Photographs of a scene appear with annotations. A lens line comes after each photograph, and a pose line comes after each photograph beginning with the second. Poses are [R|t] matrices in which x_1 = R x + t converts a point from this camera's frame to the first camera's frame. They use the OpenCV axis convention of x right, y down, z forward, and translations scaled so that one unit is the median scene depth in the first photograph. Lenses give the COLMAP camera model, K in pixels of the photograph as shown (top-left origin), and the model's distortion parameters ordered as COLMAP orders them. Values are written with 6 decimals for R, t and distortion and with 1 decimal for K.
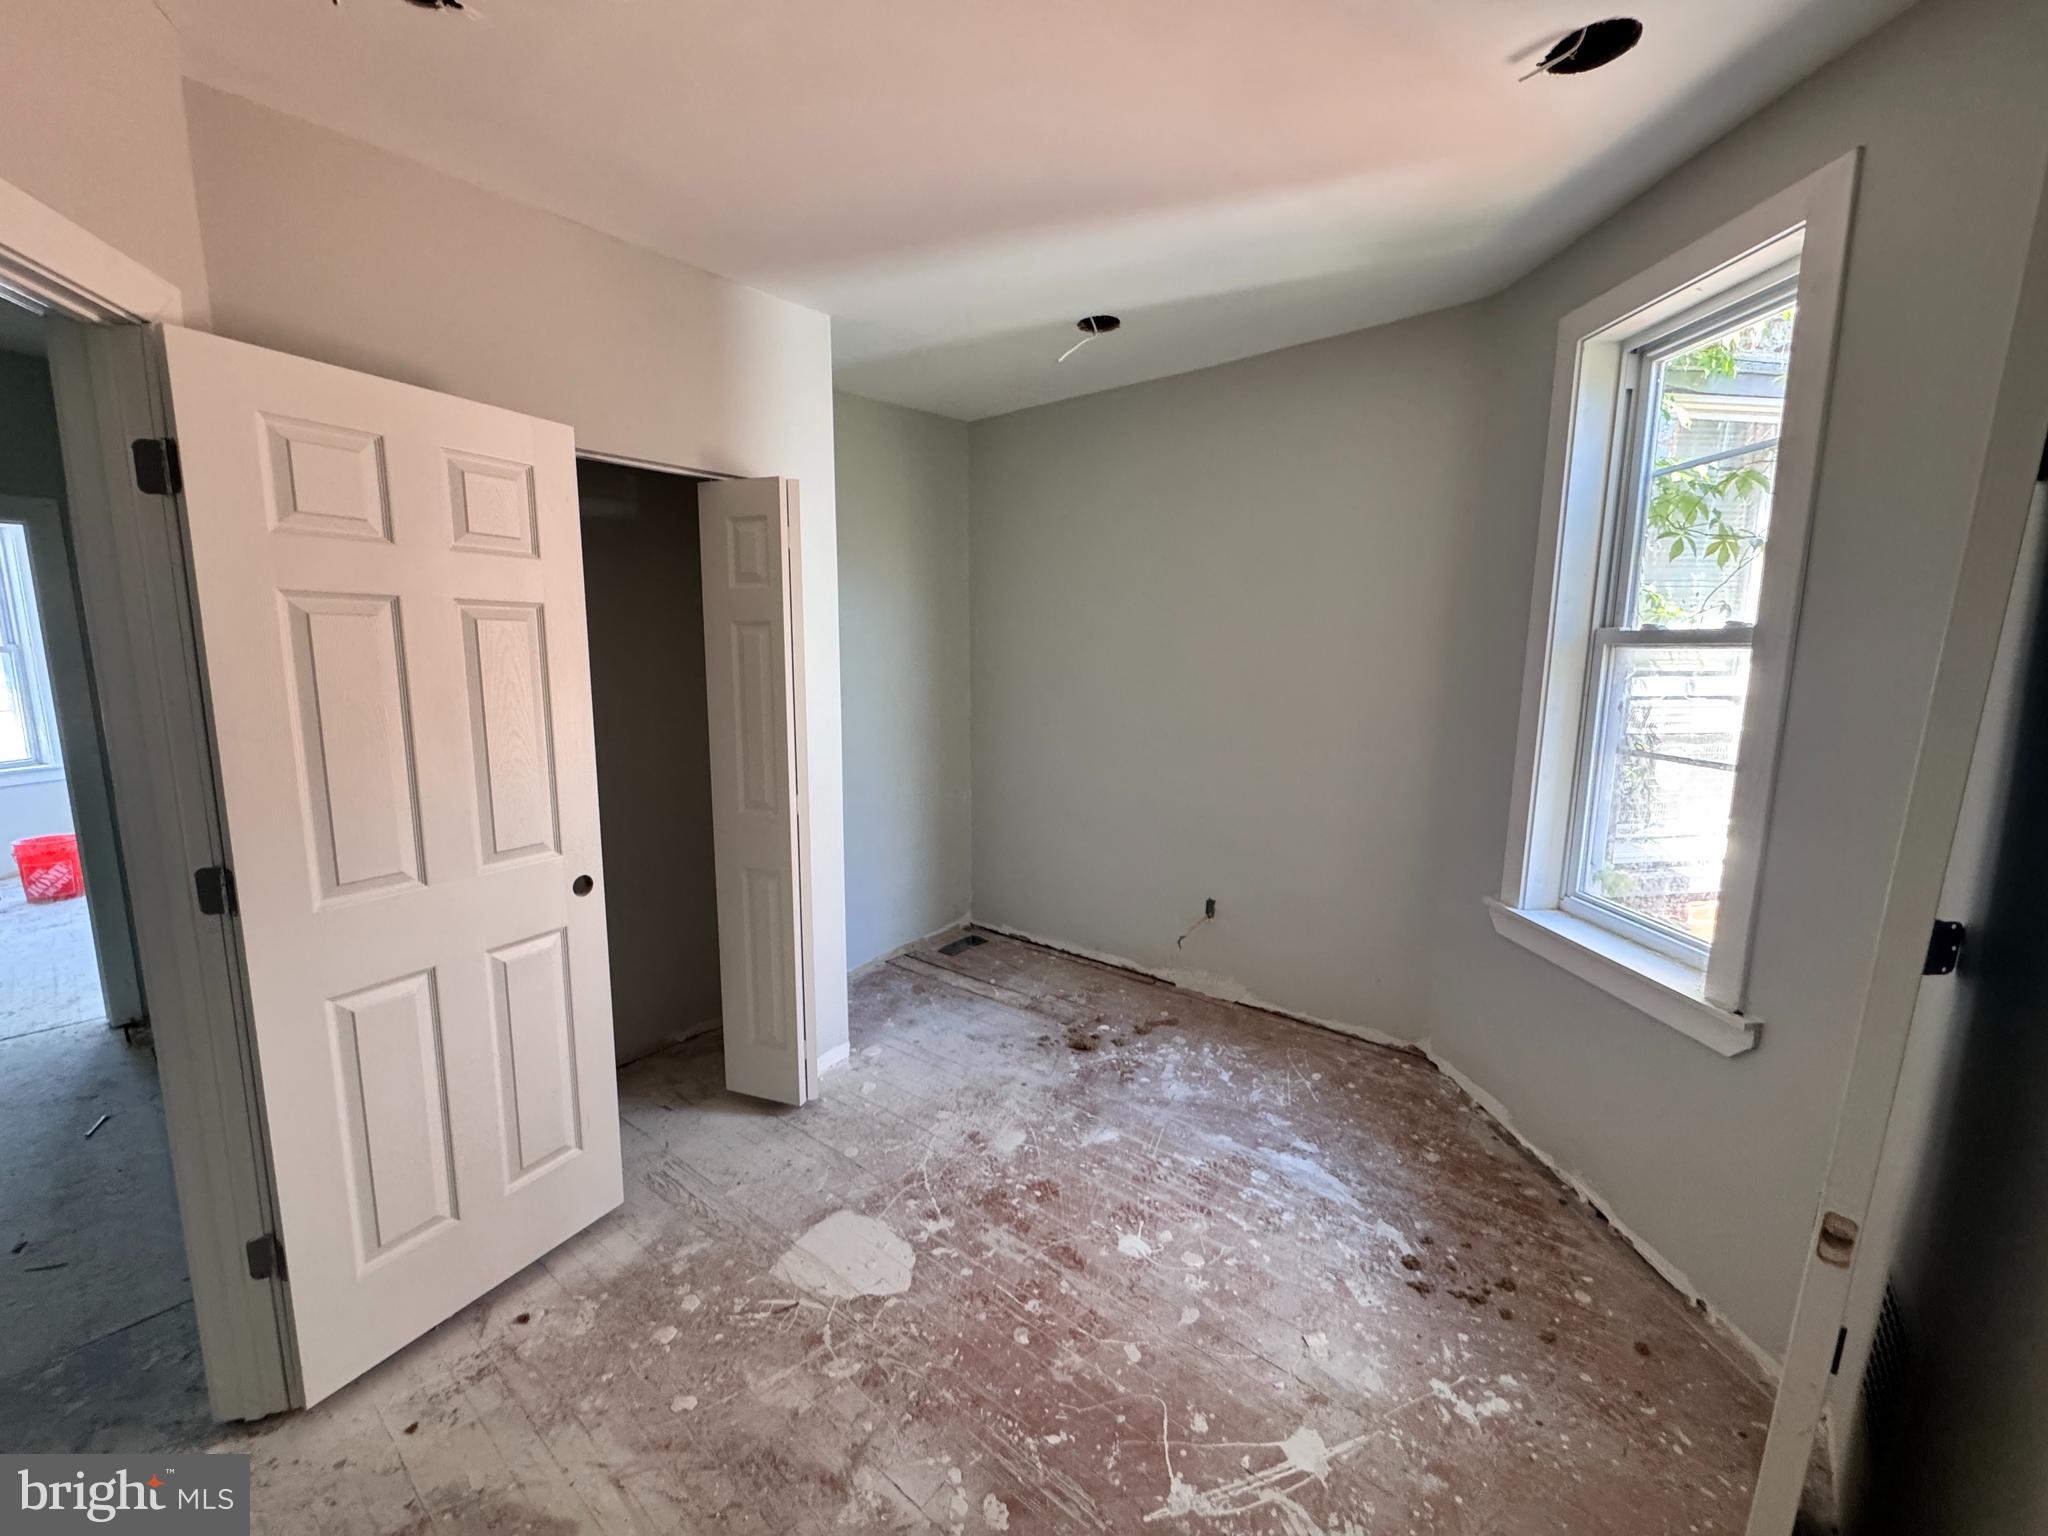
lens RADIAL K [[815.4, 0, 1020.1], [0, 815.4, 768.4], [0, 0, 1]] dist [-0.005366, 0.000264]
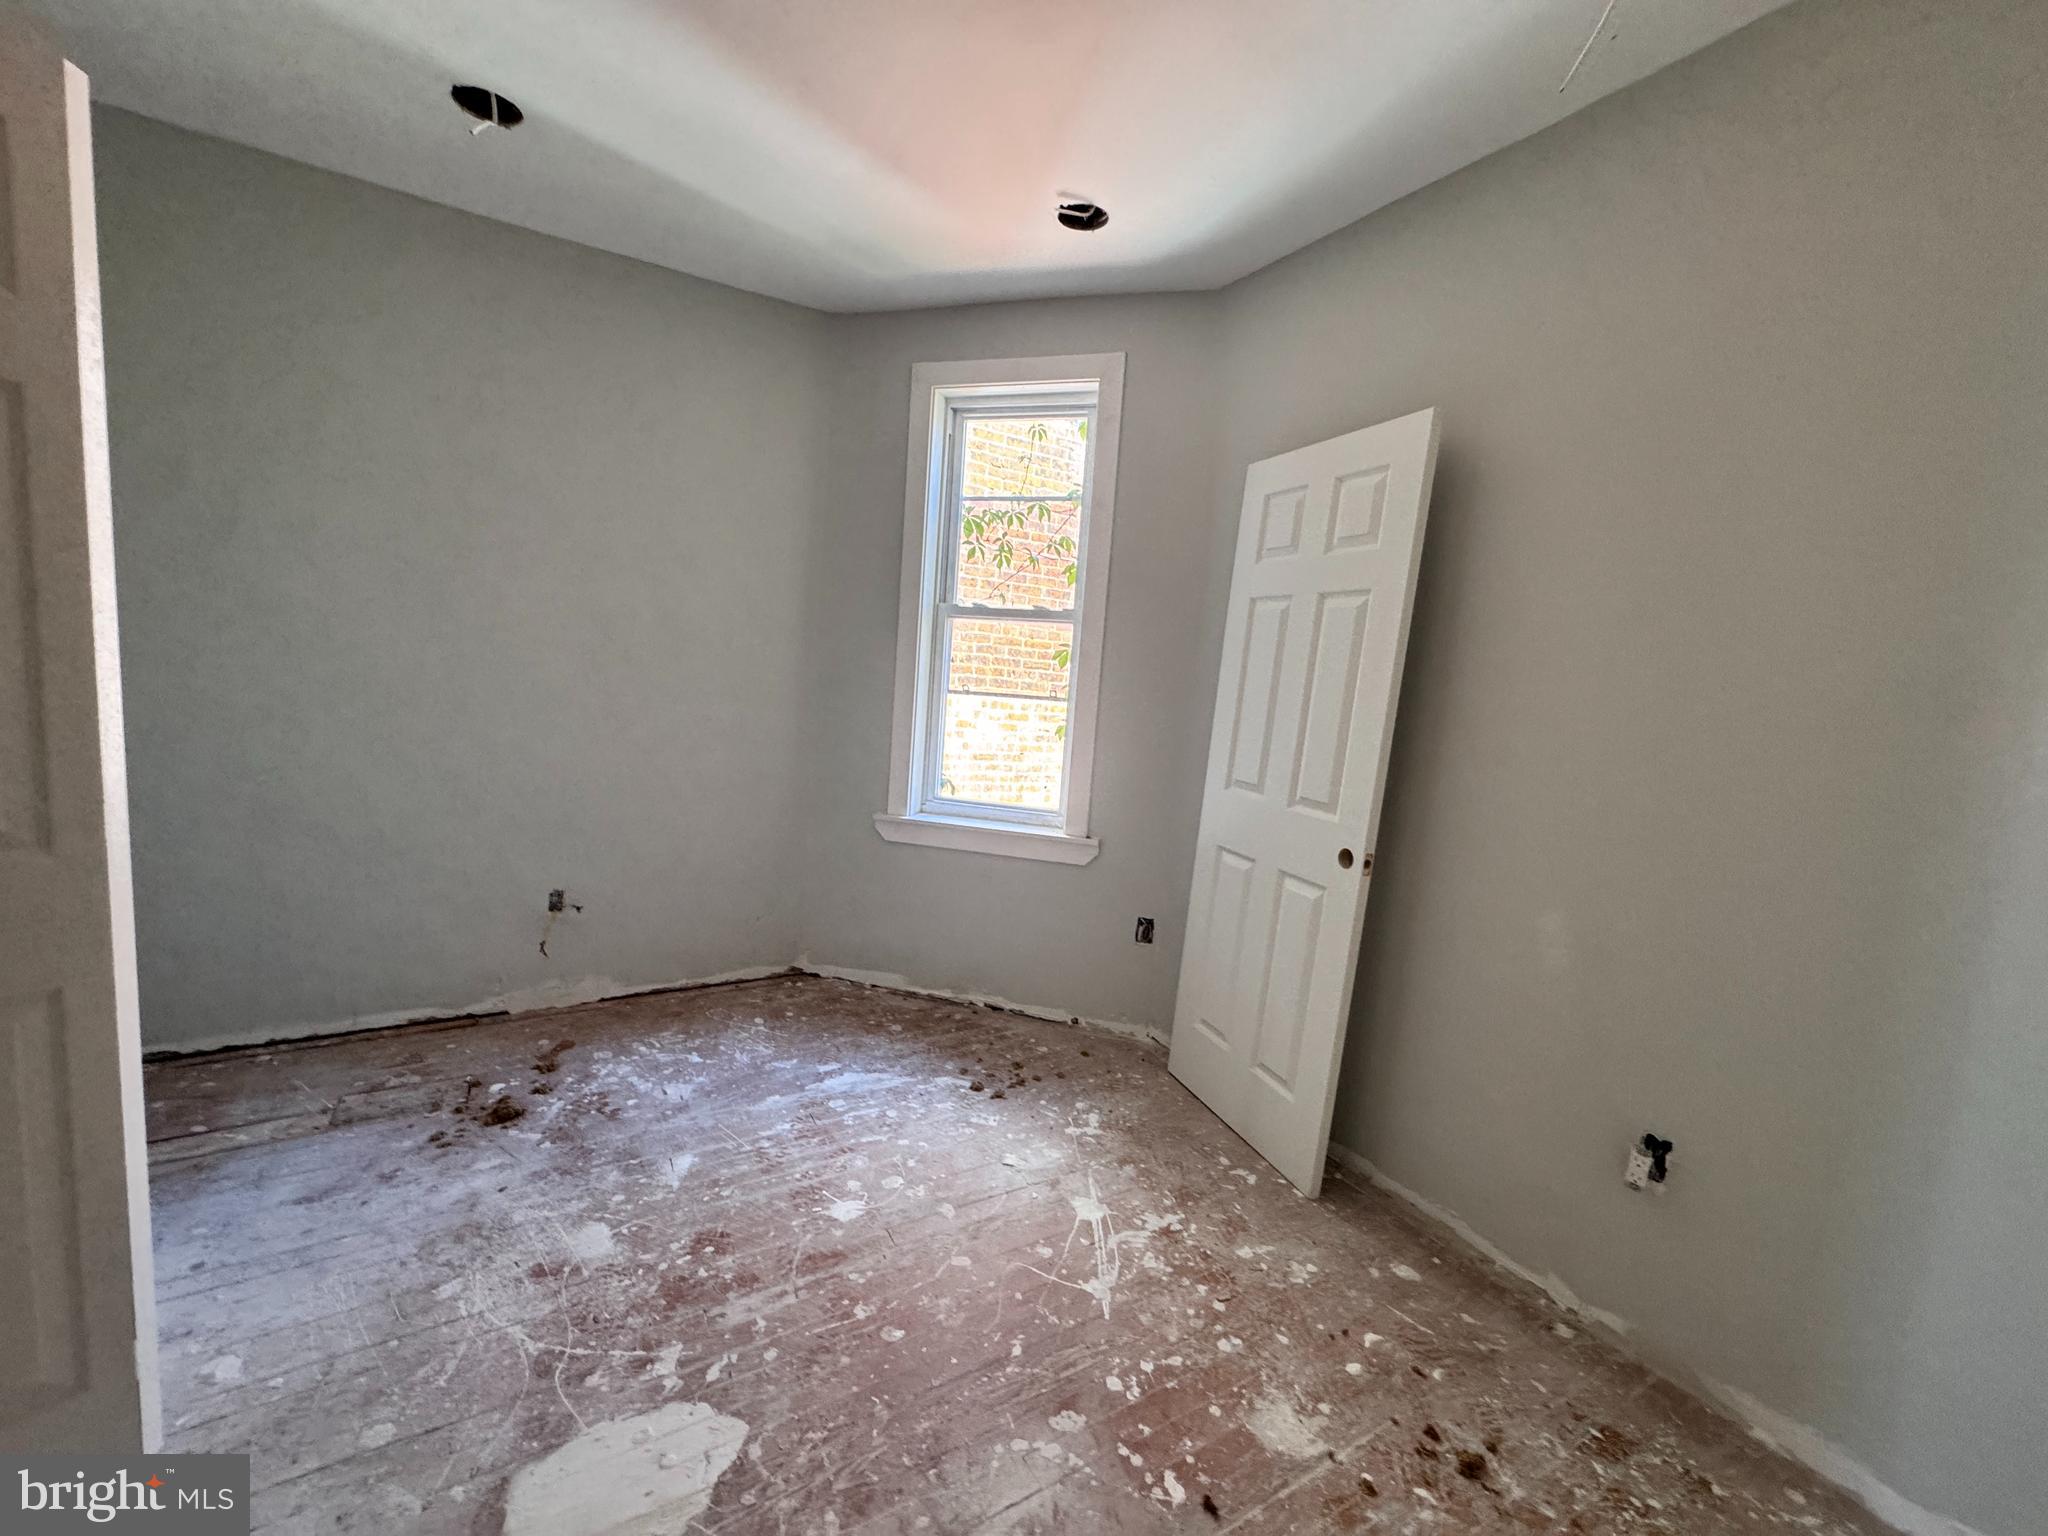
lens RADIAL K [[815.4, 0, 1020.1], [0, 815.4, 768.4], [0, 0, 1]] dist [-0.005366, 0.000264]
pose [[0.330134, -0.089398, 0.939691, -0.593559], [0.072485, 0.994967, 0.069191, 0.022590], [-0.941147, 0.045271, 0.334953, 0.436547]]
